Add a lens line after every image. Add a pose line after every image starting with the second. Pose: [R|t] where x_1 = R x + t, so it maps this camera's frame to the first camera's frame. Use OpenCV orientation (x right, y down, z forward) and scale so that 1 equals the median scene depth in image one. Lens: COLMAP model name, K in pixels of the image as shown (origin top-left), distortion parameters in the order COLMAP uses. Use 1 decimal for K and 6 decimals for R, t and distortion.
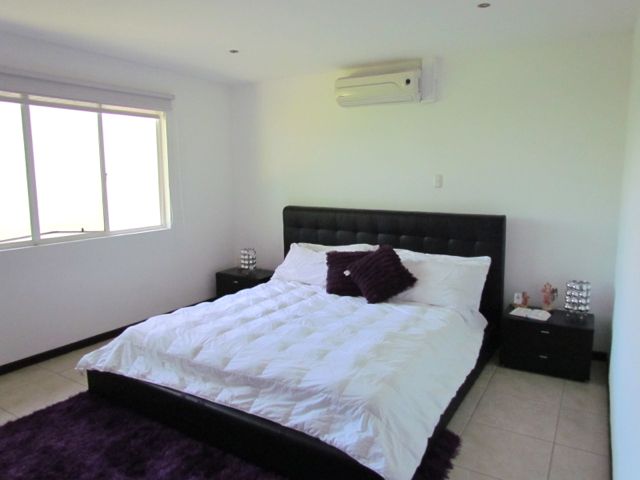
lens RADIAL K [[456.1, 0, 319.7], [0, 456.1, 238.8], [0, 0, 1]] dist [-0.012311, -0.000096]
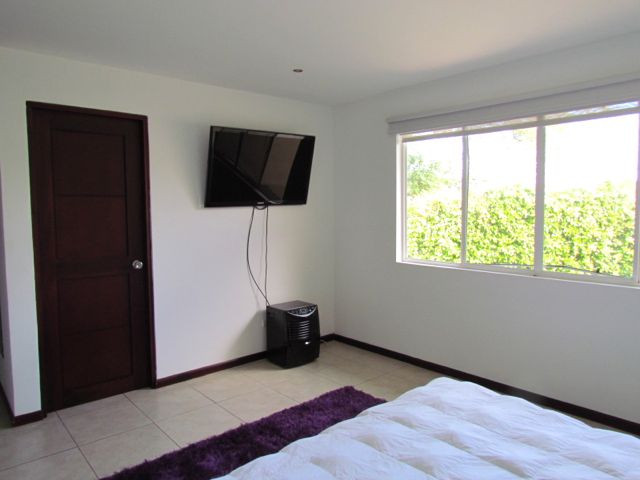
lens RADIAL K [[456.1, 0, 319.5], [0, 456.1, 239.8], [0, 0, 1]] dist [-0.012311, -0.000096]
pose [[-0.298535, 0.096808, -0.949476, 0.429264], [-0.112300, 0.984368, 0.135676, -0.146423], [0.947769, 0.147130, -0.282997, 0.902605]]
